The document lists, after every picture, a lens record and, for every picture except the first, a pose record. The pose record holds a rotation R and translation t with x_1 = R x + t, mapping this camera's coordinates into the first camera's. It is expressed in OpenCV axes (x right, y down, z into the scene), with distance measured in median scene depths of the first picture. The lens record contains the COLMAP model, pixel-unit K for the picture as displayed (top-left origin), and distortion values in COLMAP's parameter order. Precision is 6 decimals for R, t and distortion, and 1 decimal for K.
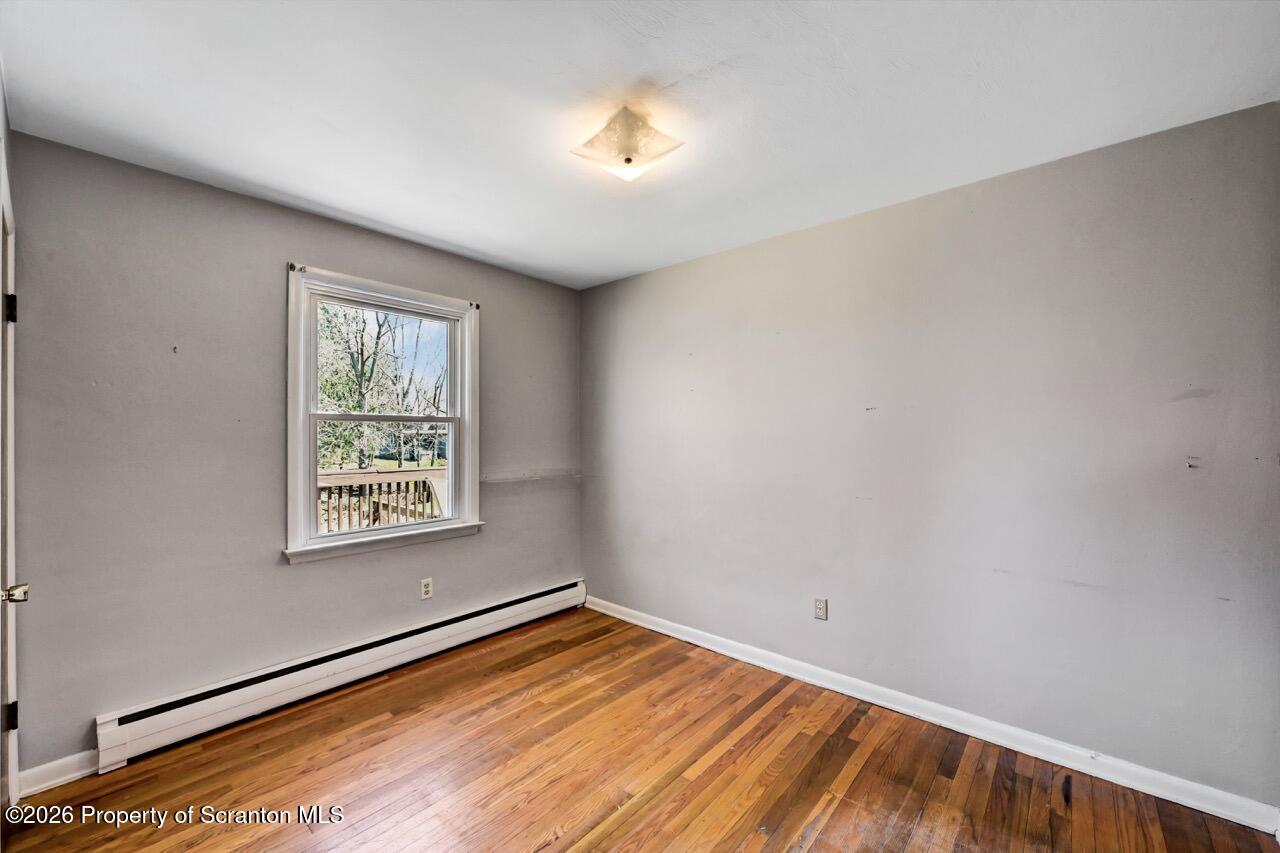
lens RADIAL K [[502.7, 0, 640.6], [0, 502.7, 422.0], [0, 0, 1]] dist [0.000085, 0.000080]
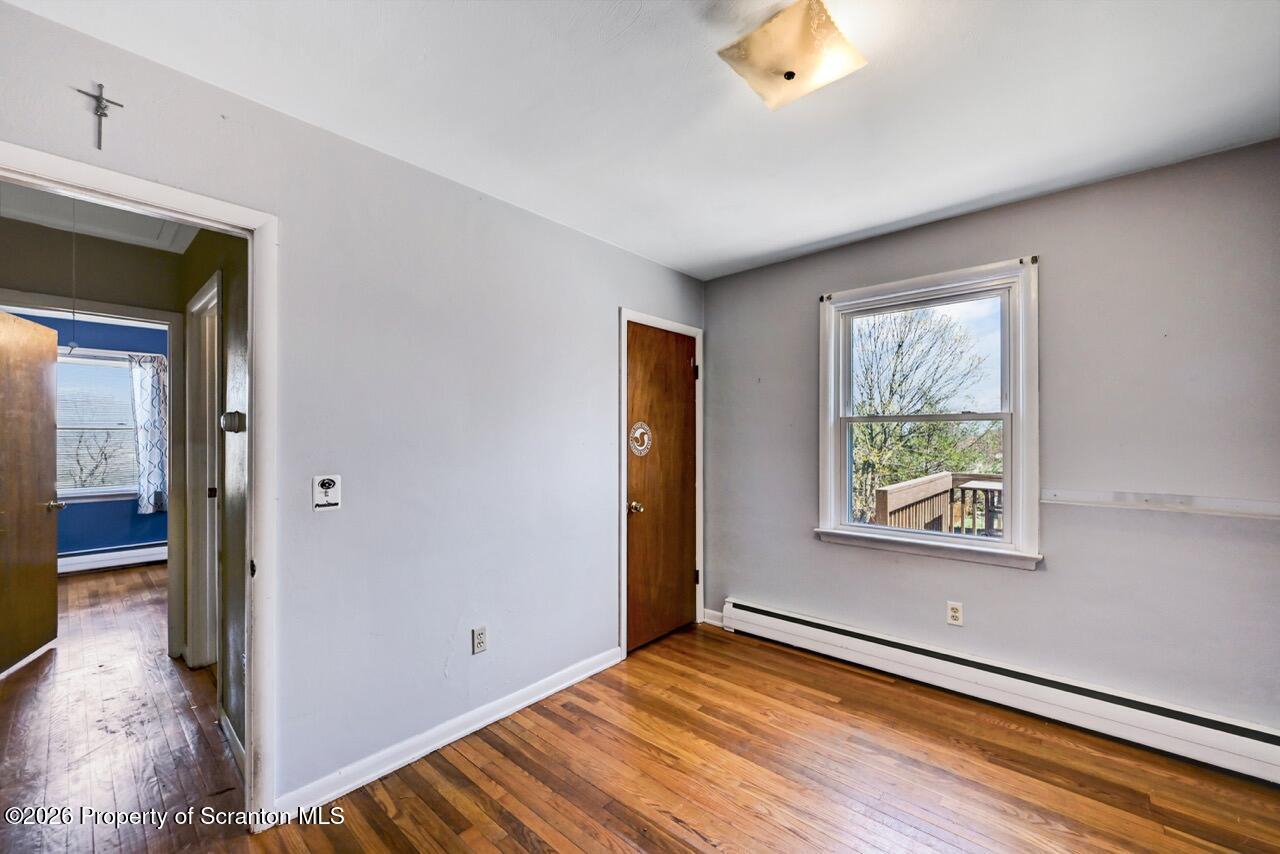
lens RADIAL K [[502.7, 0, 640.6], [0, 502.7, 422.5], [0, 0, 1]] dist [0.000085, 0.000080]
pose [[-0.004192, -0.028927, -0.999573, 0.496622], [0.025777, 0.999246, -0.029026, 0.016942], [0.999659, -0.025887, -0.003443, 0.522641]]
